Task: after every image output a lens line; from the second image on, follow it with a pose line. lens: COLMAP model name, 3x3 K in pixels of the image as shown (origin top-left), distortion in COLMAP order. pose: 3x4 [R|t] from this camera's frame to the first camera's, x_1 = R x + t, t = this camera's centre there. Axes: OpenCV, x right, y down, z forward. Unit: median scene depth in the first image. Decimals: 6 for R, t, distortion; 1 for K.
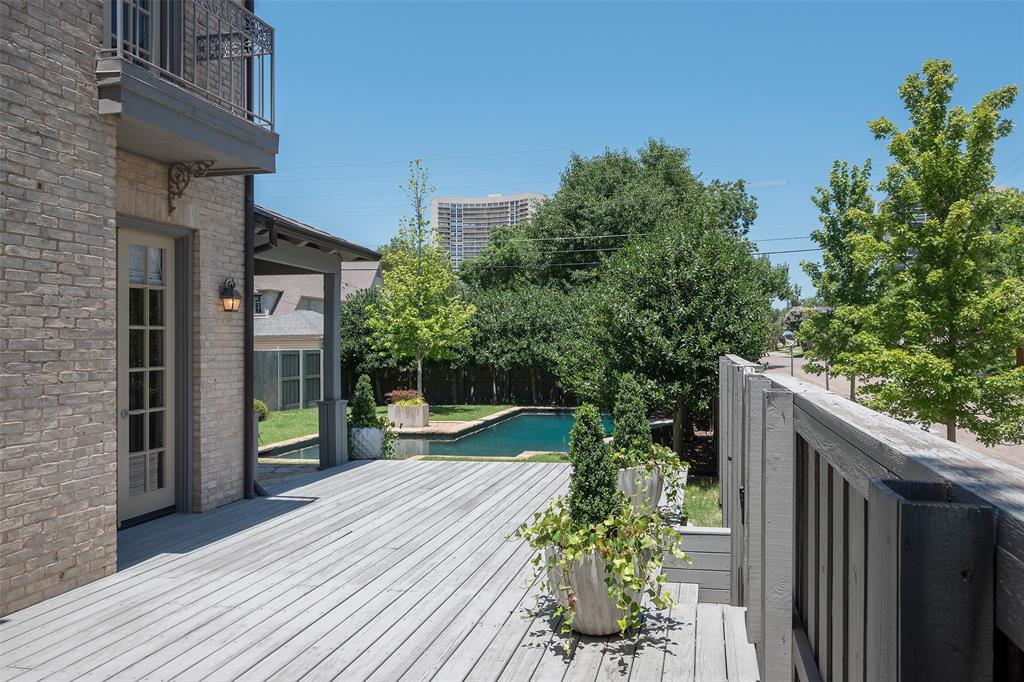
lens RADIAL K [[881.9, 0, 512.0], [0, 881.9, 341.0], [0, 0, 1]] dist [0.000327, 0.000396]
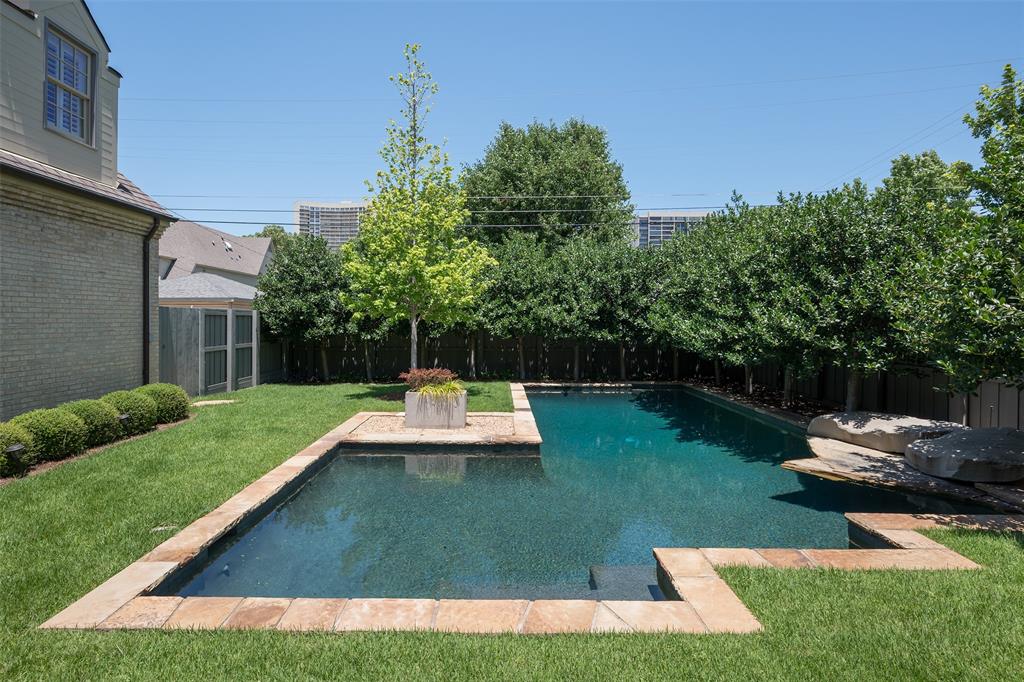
lens RADIAL K [[661.0, 0, 511.0], [0, 661.0, 322.6], [0, 0, 1]] dist [-0.005170, -0.001553]
pose [[0.973265, 0.010042, 0.229463, -0.136608], [-0.011861, 0.999908, 0.006547, 0.014796], [-0.229377, -0.009093, 0.973295, 0.411677]]
